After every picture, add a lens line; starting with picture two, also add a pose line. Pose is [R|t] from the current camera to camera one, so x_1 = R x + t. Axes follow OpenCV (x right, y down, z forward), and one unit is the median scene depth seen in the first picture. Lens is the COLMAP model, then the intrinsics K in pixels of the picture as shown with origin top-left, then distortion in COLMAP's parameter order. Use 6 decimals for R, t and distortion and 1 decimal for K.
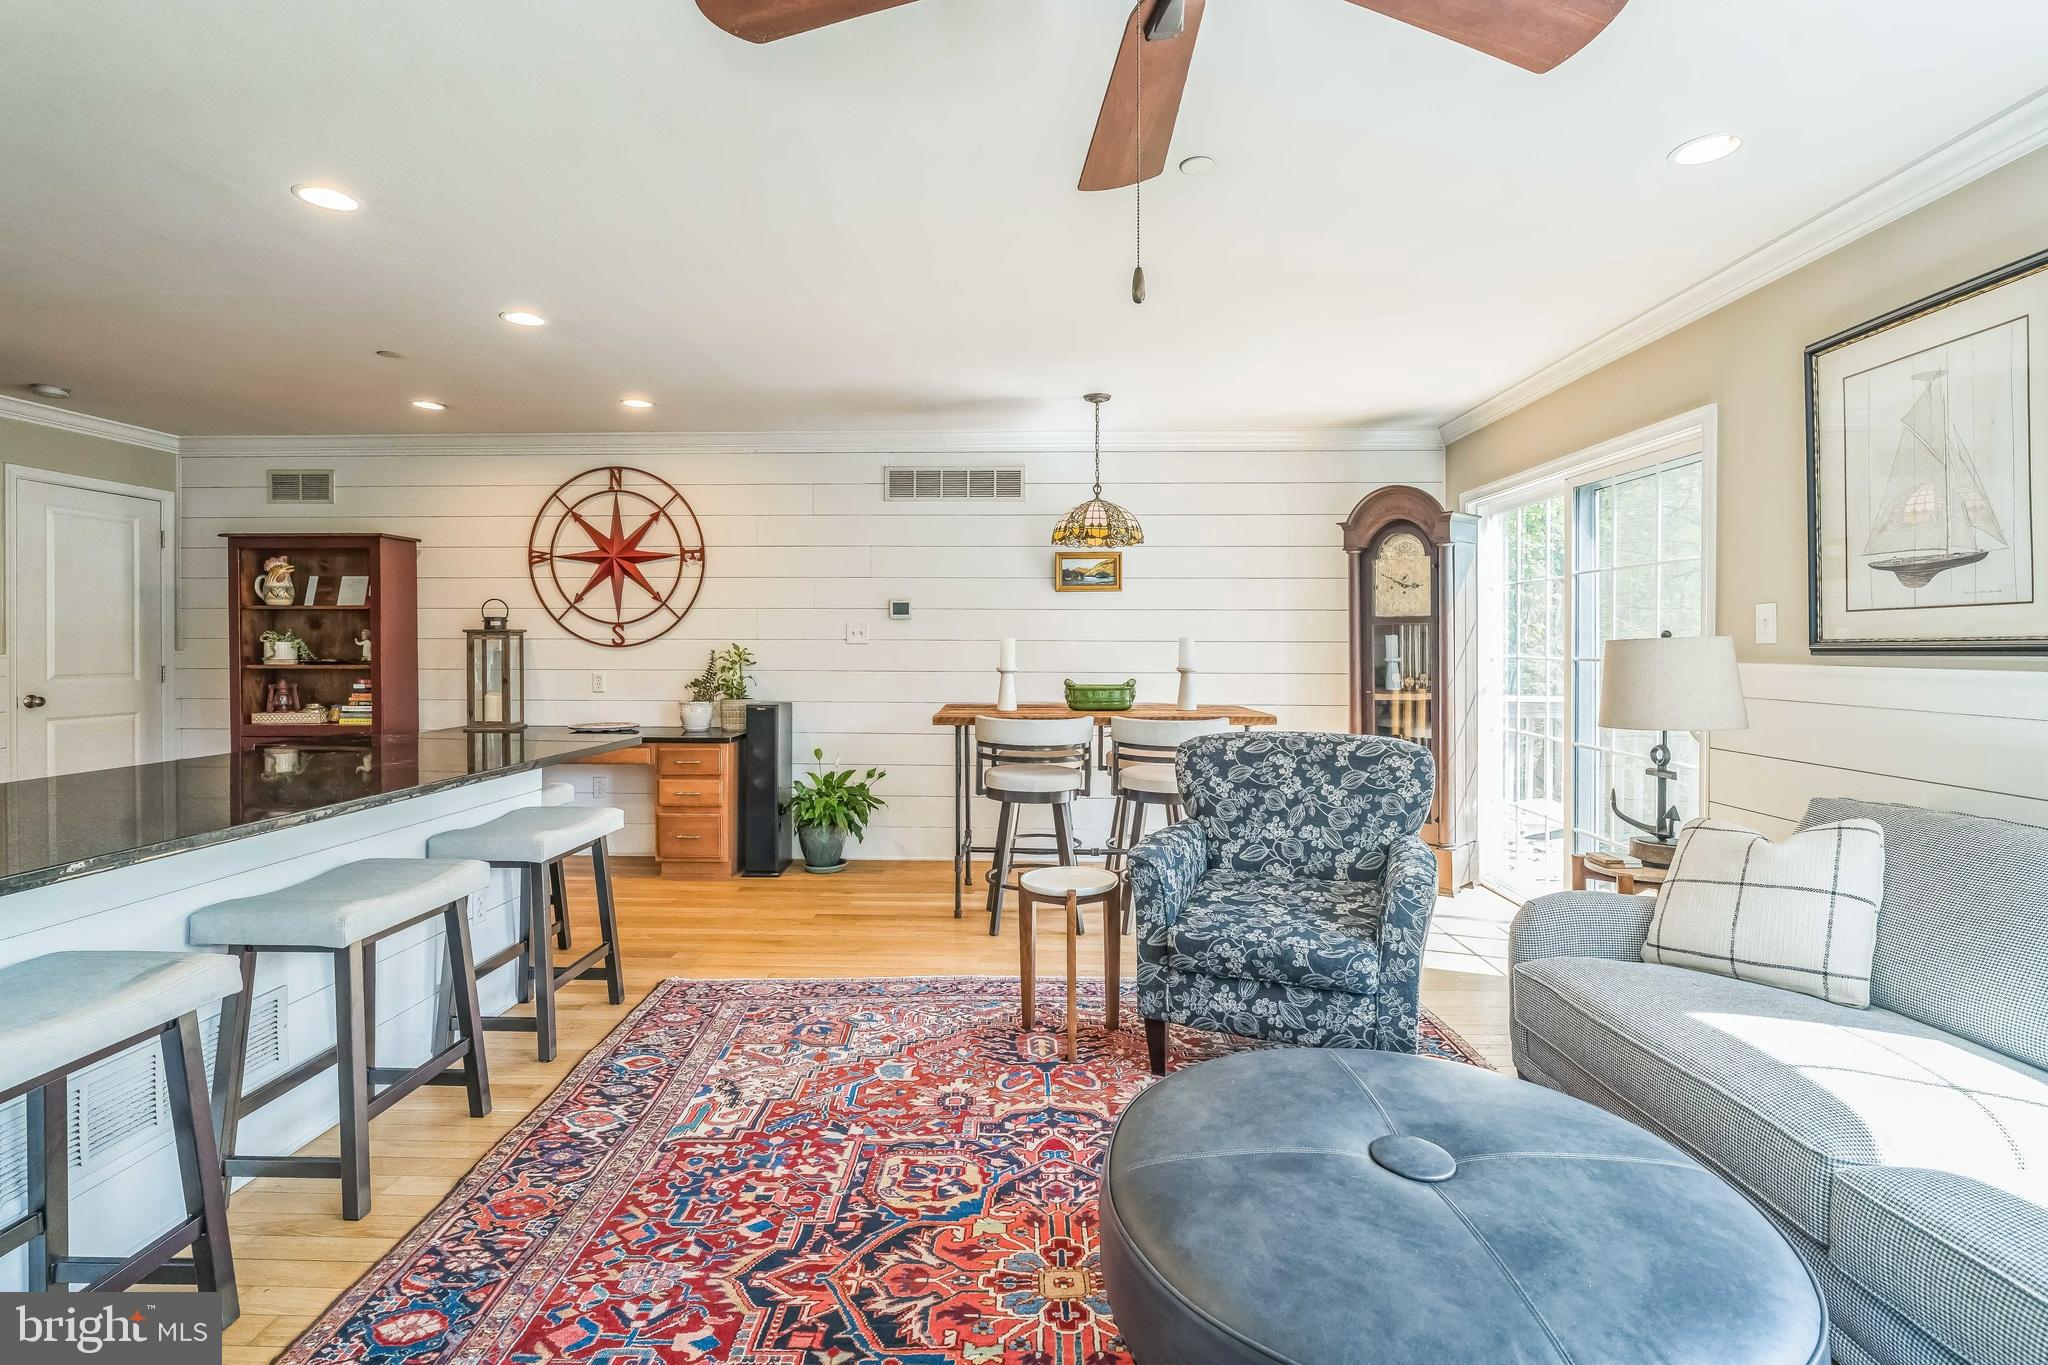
lens RADIAL K [[945.8, 0, 1012.0], [0, 945.8, 655.7], [0, 0, 1]] dist [-0.008062, 0.001951]
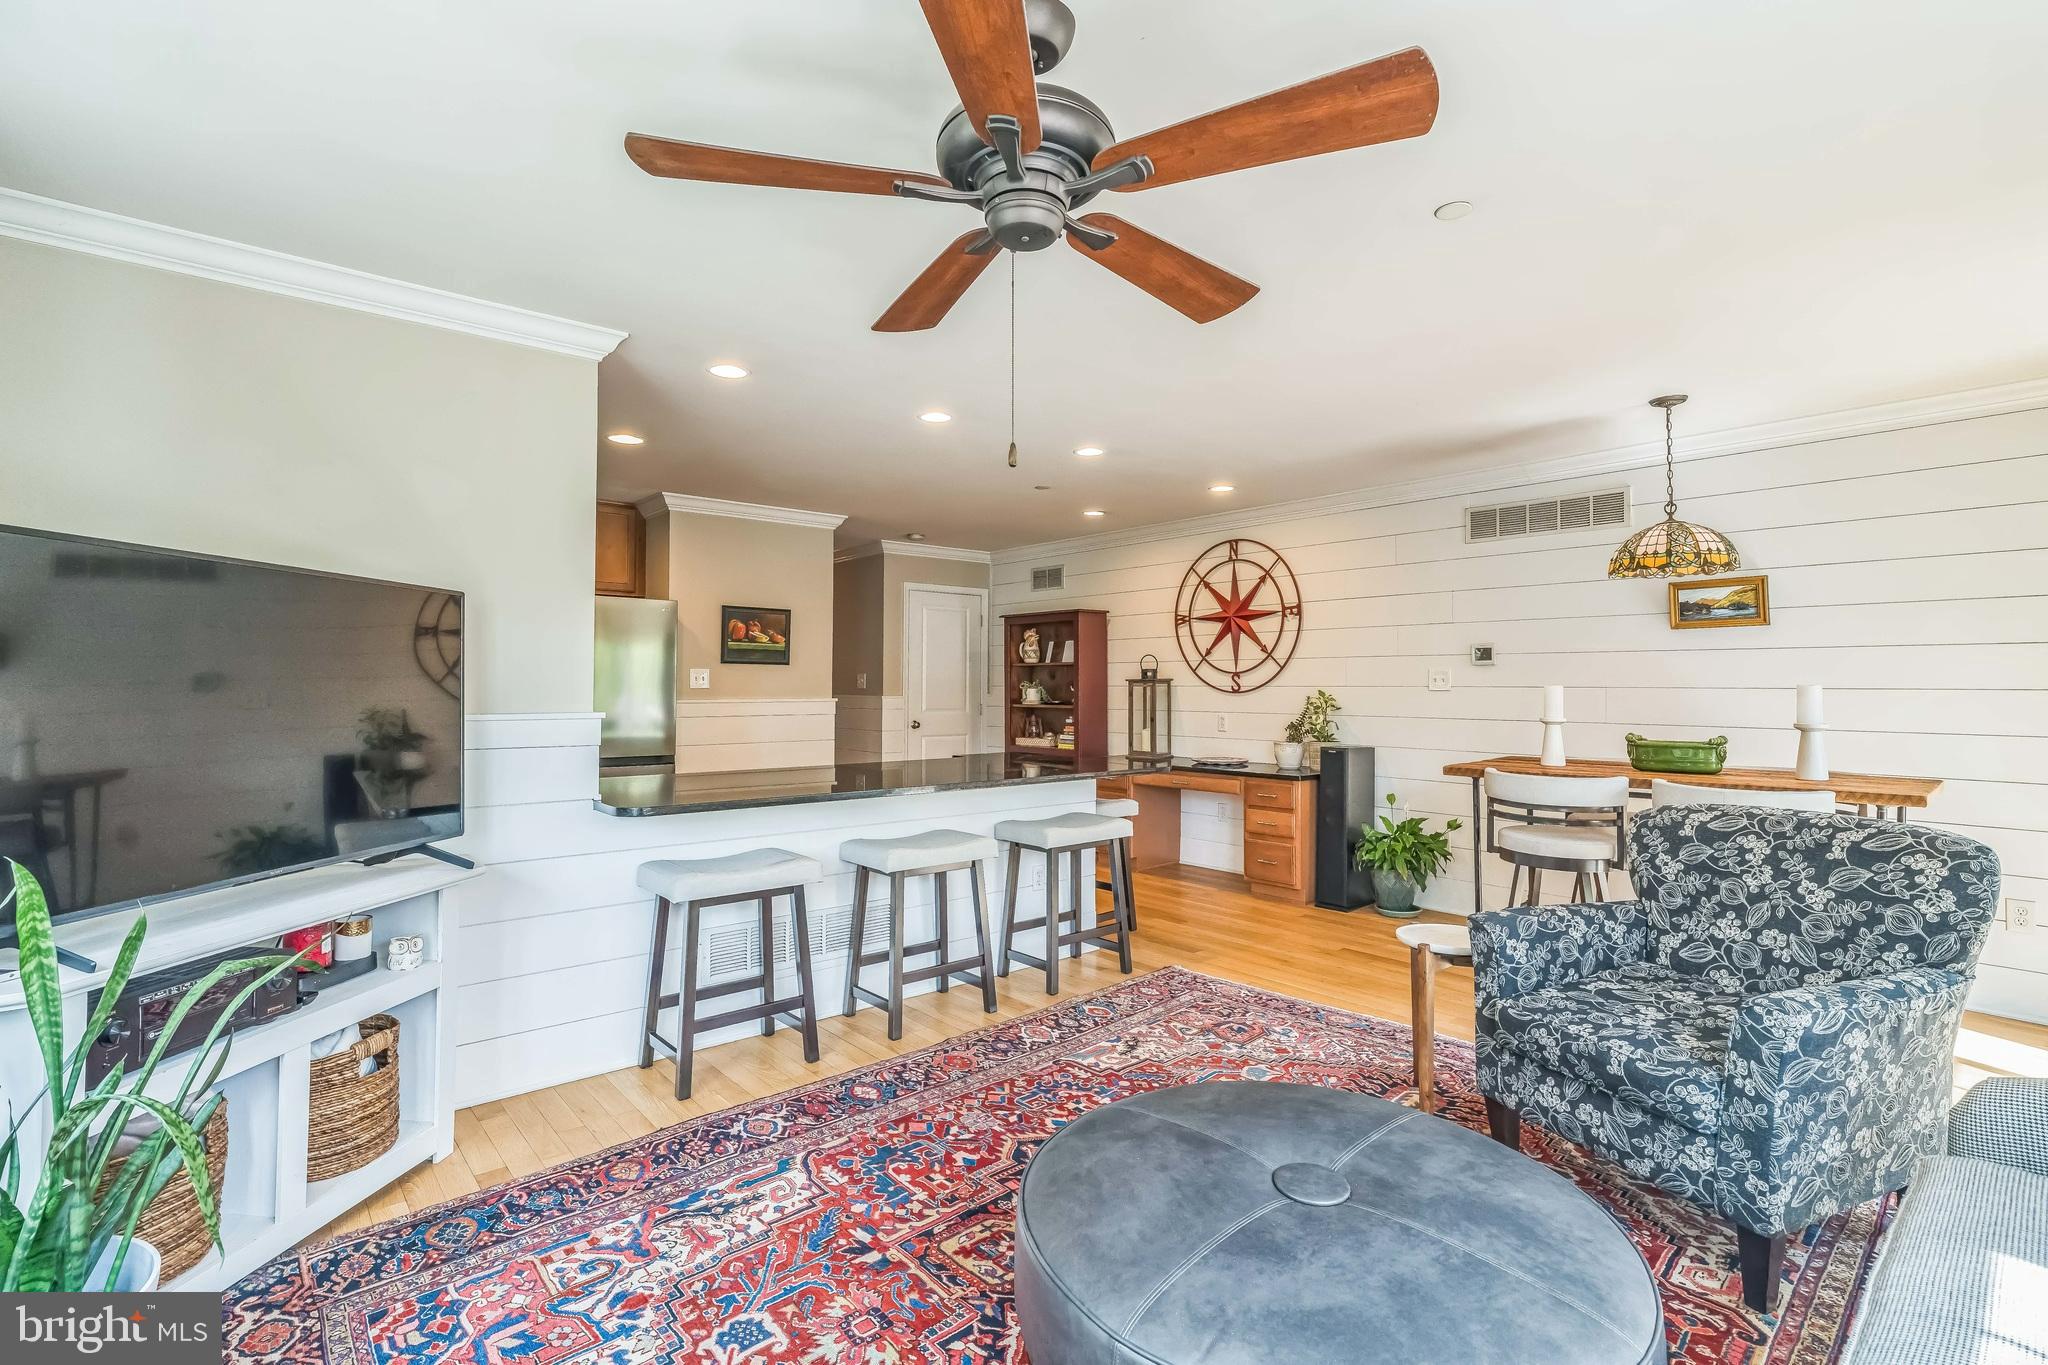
lens RADIAL K [[945.8, 0, 1008.7], [0, 945.8, 665.4], [0, 0, 1]] dist [-0.008062, 0.001951]
pose [[0.673178, -0.016958, -0.739286, 0.288687], [-0.008684, 0.999487, -0.030834, -0.005404], [0.739429, 0.027176, 0.672686, 0.004133]]
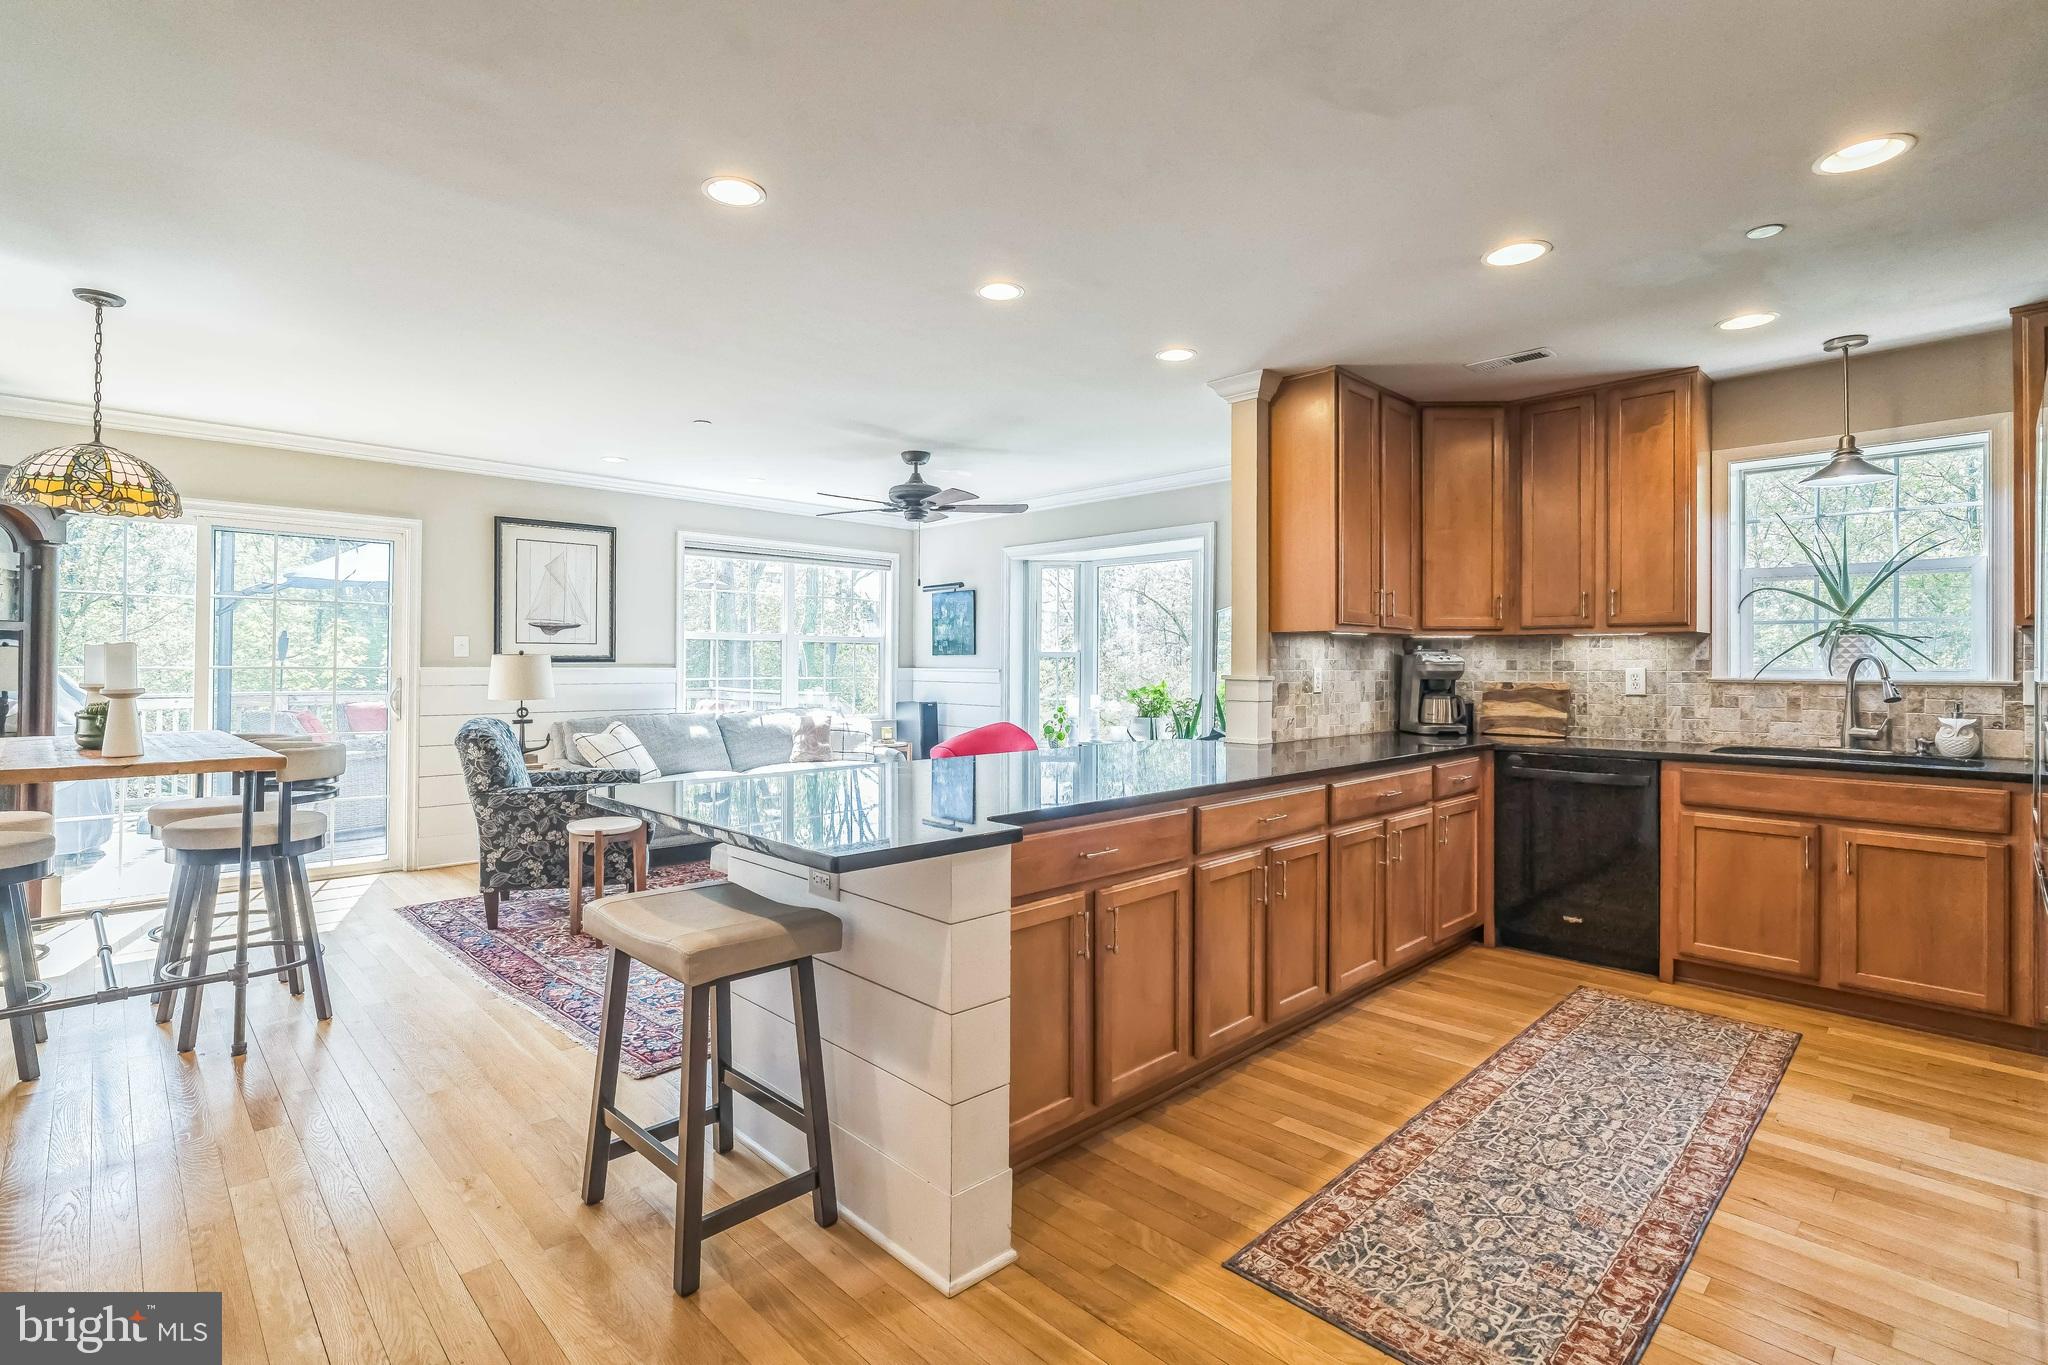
lens RADIAL K [[945.8, 0, 1023.9], [0, 945.8, 668.7], [0, 0, 1]] dist [-0.008062, 0.001951]
pose [[-0.730982, -0.007900, 0.682351, -0.814600], [0.000968, 0.999920, 0.012614, -0.006925], [-0.682396, 0.009881, -0.730916, 0.964992]]
